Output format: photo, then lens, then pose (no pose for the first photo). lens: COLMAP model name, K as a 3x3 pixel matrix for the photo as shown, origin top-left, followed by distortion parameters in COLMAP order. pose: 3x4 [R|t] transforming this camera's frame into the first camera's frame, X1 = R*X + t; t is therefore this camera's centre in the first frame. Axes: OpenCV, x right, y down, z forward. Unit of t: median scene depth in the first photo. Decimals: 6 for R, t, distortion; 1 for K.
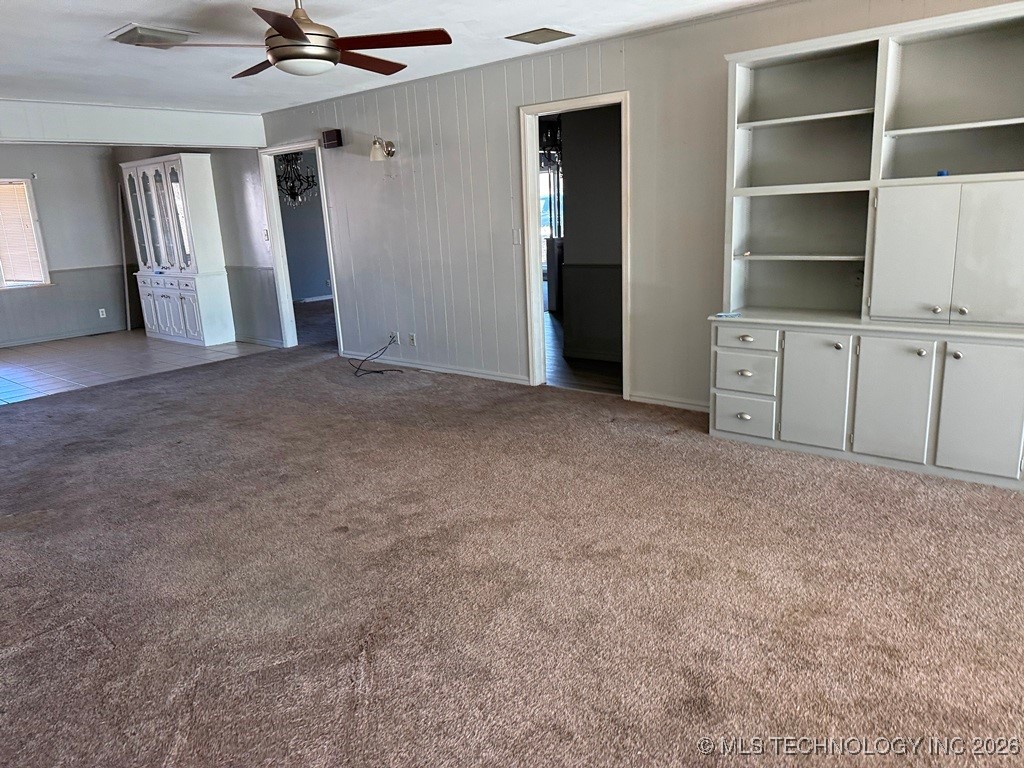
lens RADIAL K [[716.2, 0, 514.6], [0, 716.2, 384.4], [0, 0, 1]] dist [0.044792, -0.067936]
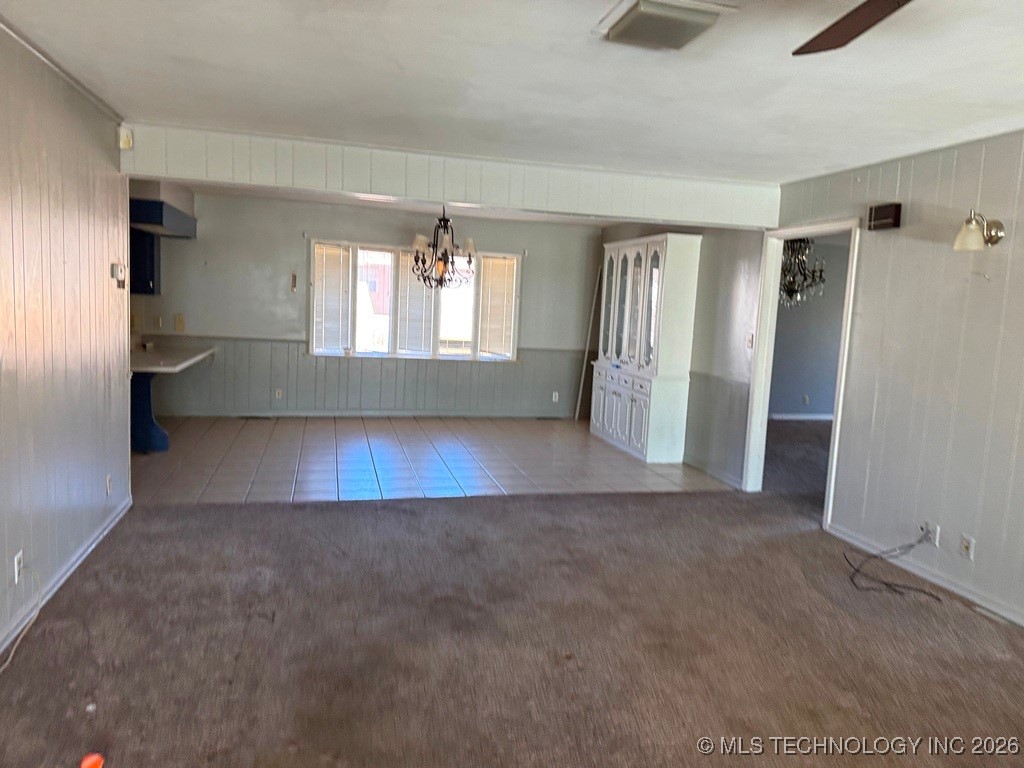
lens RADIAL K [[716.2, 0, 514.6], [0, 716.2, 384.4], [0, 0, 1]] dist [0.044792, -0.067936]
pose [[0.810322, 0.154091, -0.565362, -0.109428], [-0.223365, 0.973188, -0.054900, -0.065248], [0.541743, 0.170769, 0.823014, 0.247864]]
